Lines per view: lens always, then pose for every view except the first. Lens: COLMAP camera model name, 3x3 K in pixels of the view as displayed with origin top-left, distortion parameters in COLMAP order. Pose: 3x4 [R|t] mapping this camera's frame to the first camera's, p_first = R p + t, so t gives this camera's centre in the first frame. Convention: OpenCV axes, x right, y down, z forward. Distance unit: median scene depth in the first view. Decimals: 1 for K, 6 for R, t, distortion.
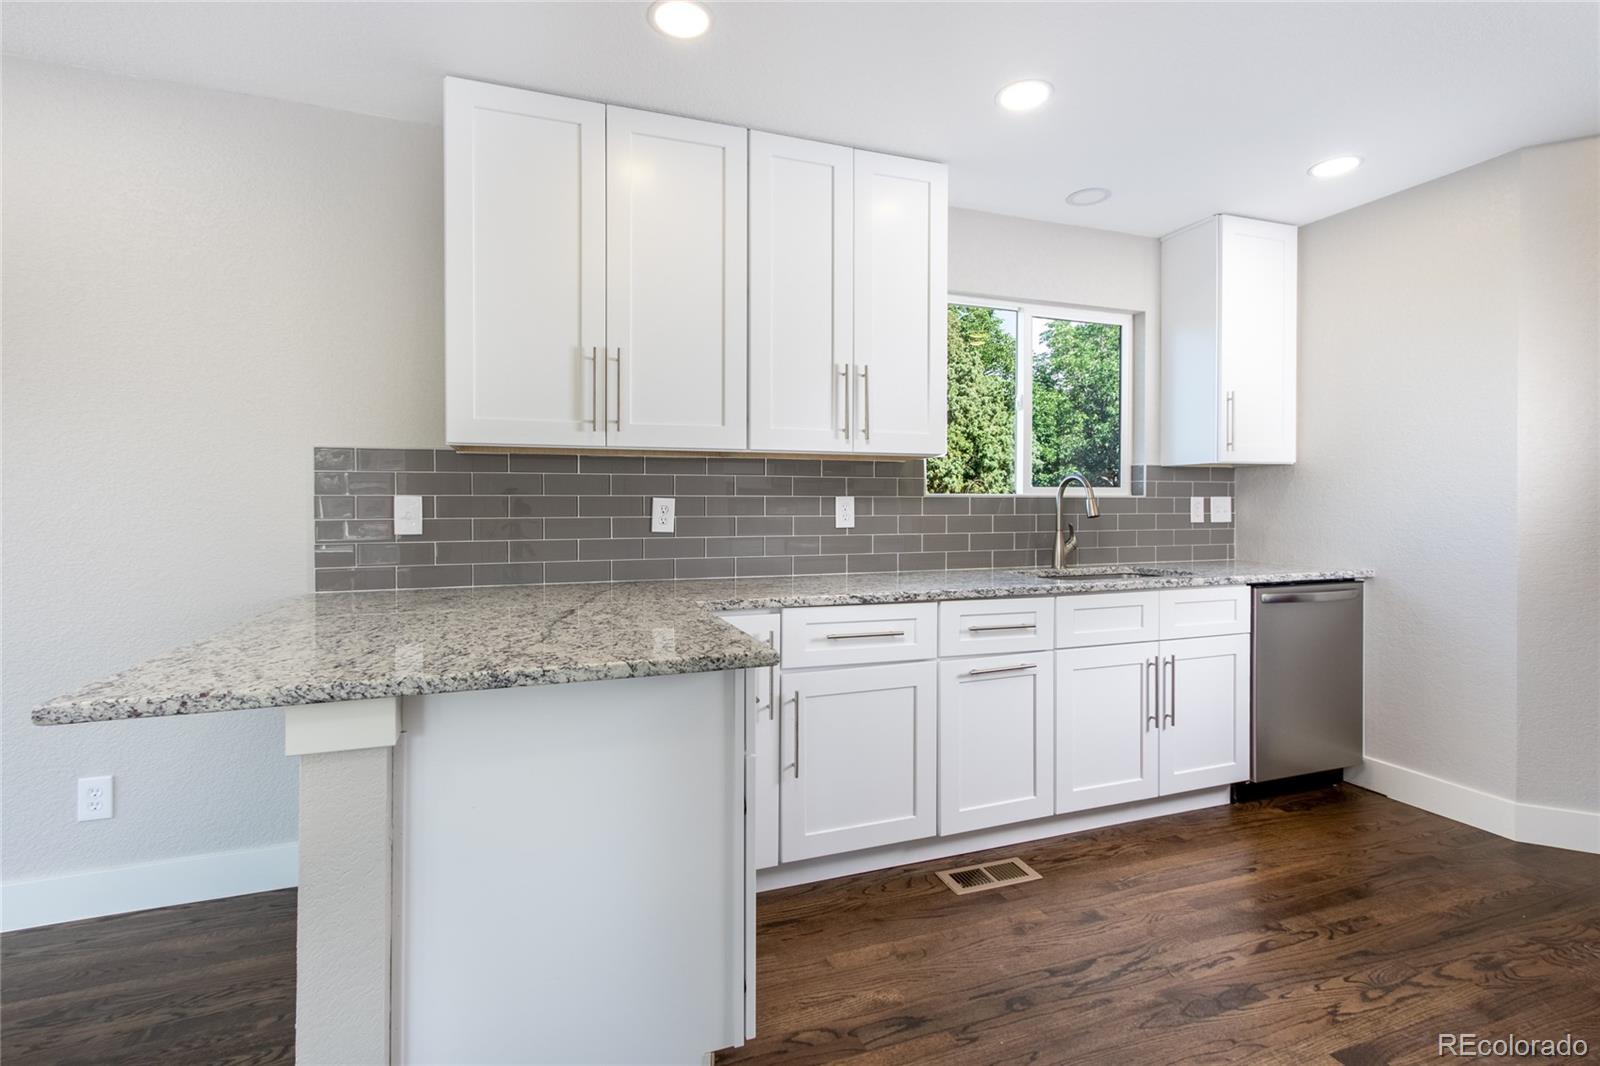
lens RADIAL K [[730.1, 0, 797.4], [0, 730.1, 507.7], [0, 0, 1]] dist [0.003710, 0.000764]
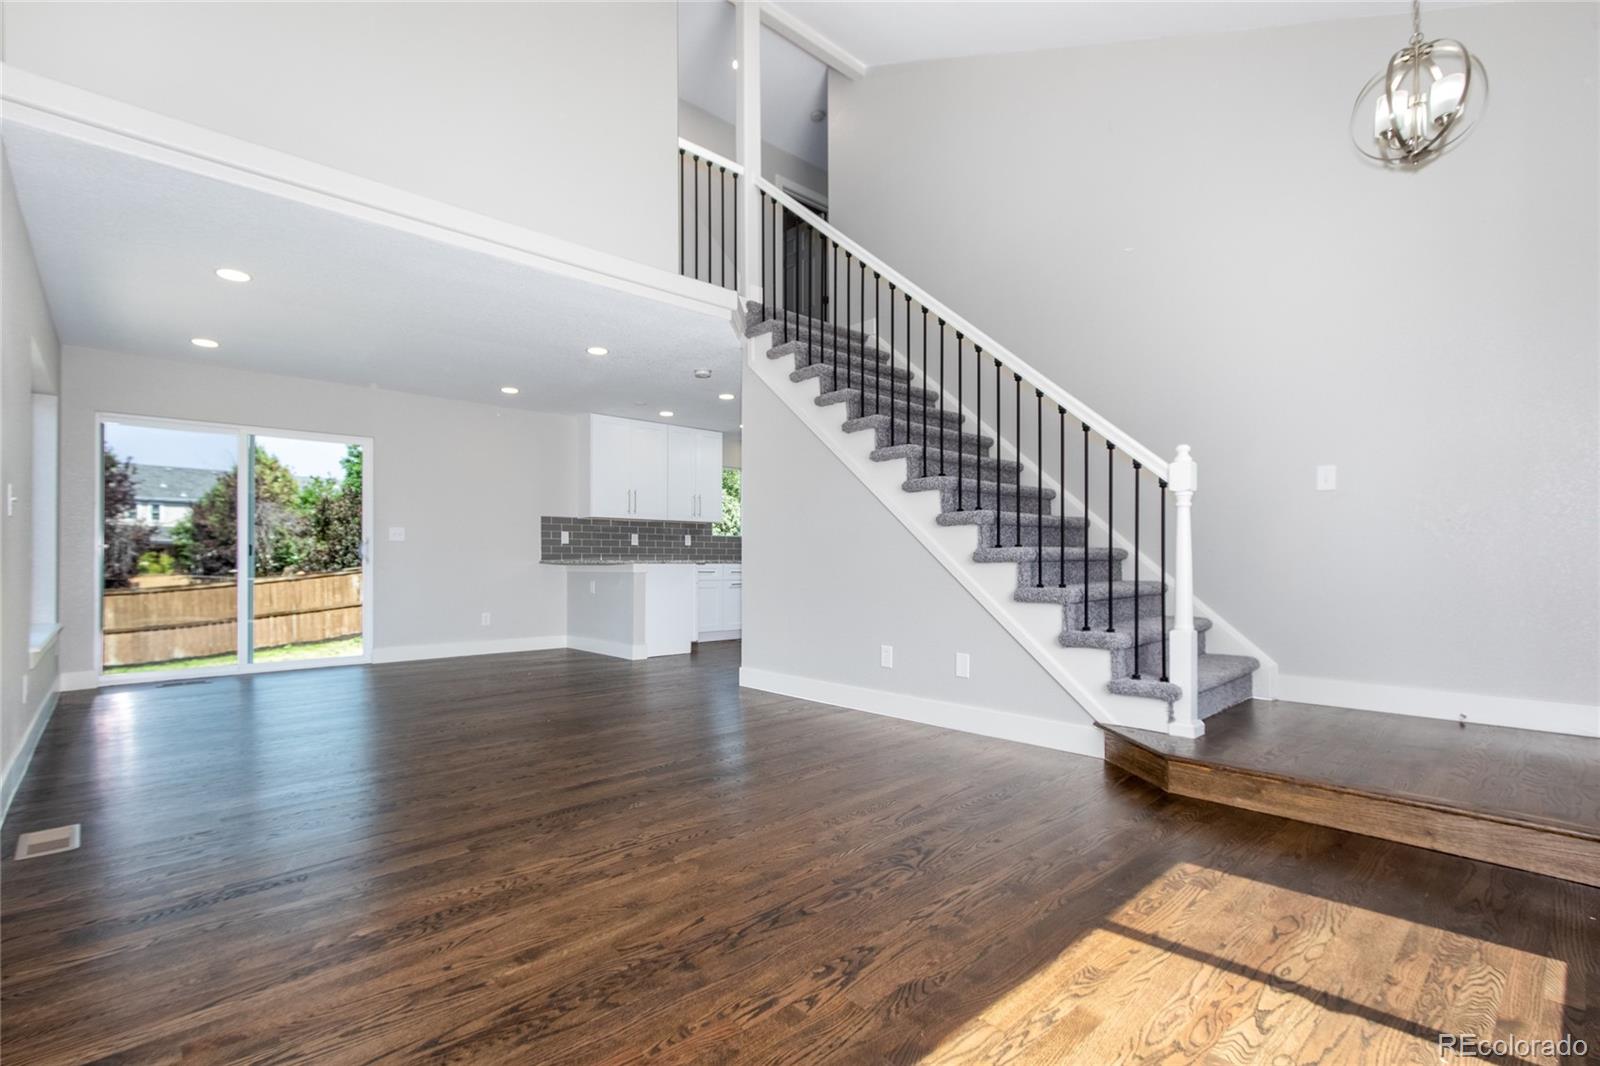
lens RADIAL K [[743.8, 0, 793.4], [0, 743.8, 558.2], [0, 0, 1]] dist [0.000250, 0.001529]
pose [[0.916092, 0.005271, 0.400934, -0.805081], [-0.002343, 0.999967, -0.007794, 0.108191], [-0.400962, 0.006200, 0.916074, -2.083284]]
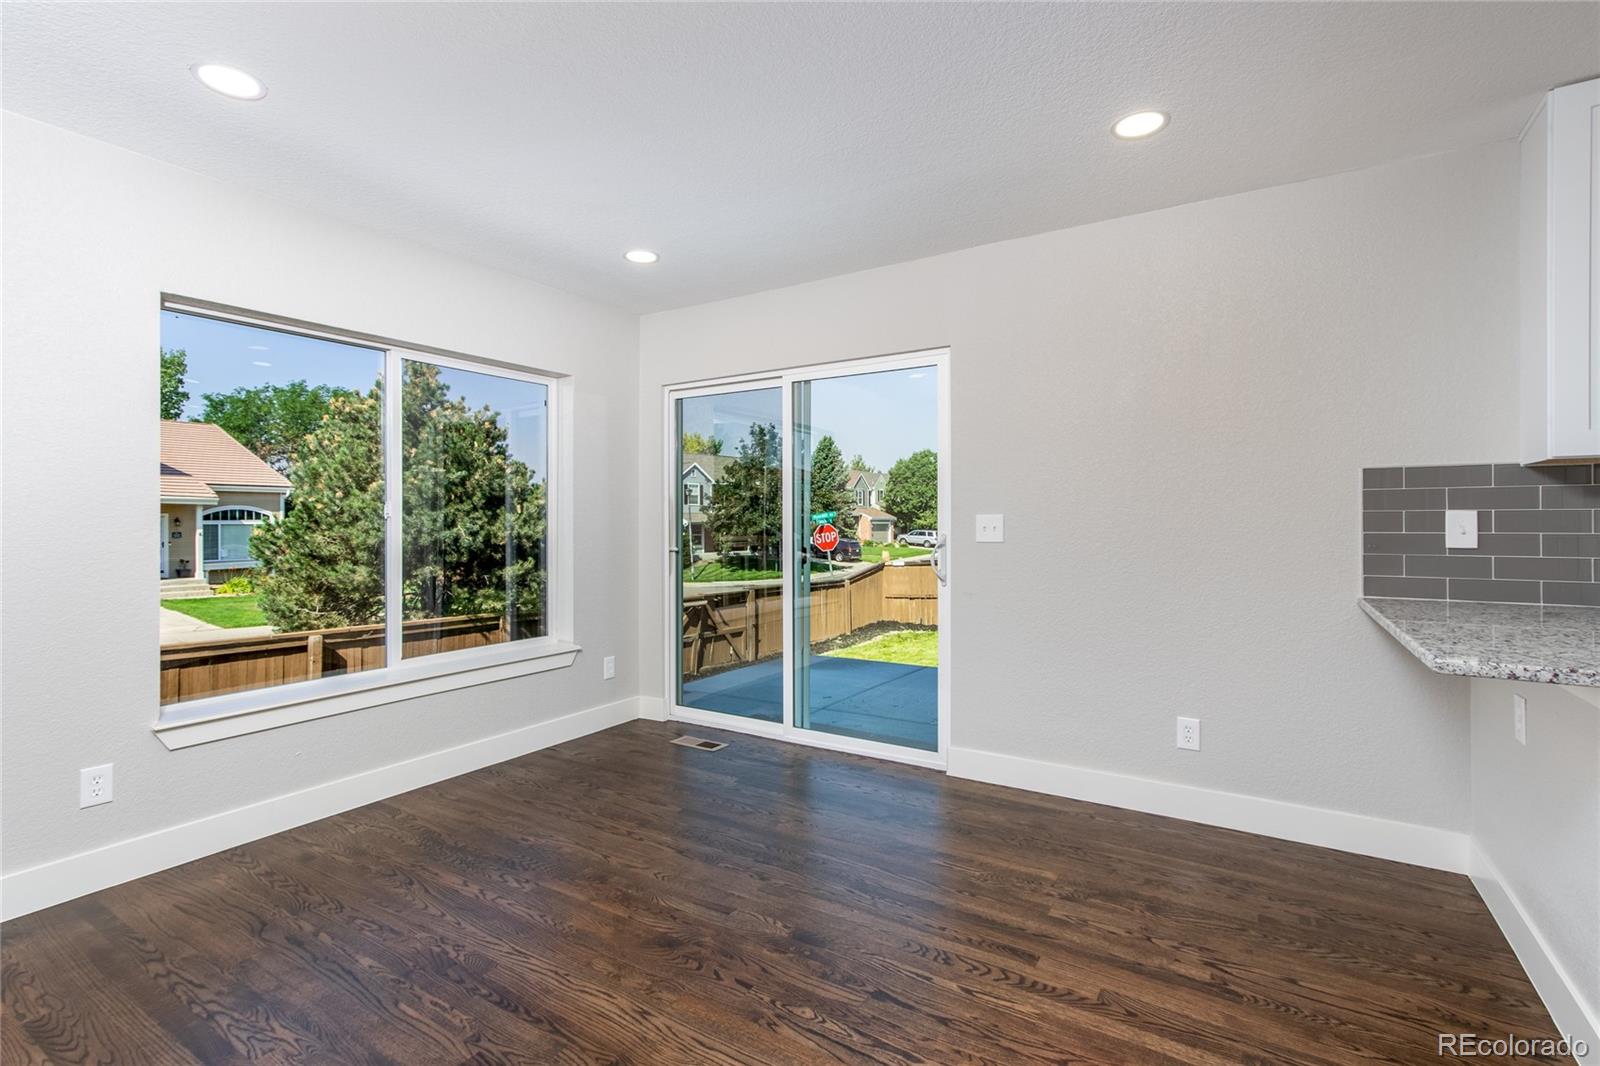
lens RADIAL K [[736.6, 0, 793.4], [0, 736.6, 520.5], [0, 0, 1]] dist [-0.001425, 0.000430]
pose [[0.618793, 0.002384, -0.785550, -0.262335], [-0.003982, 0.999992, -0.000101, 0.001698], [0.785544, 0.003191, 0.618798, -0.333494]]
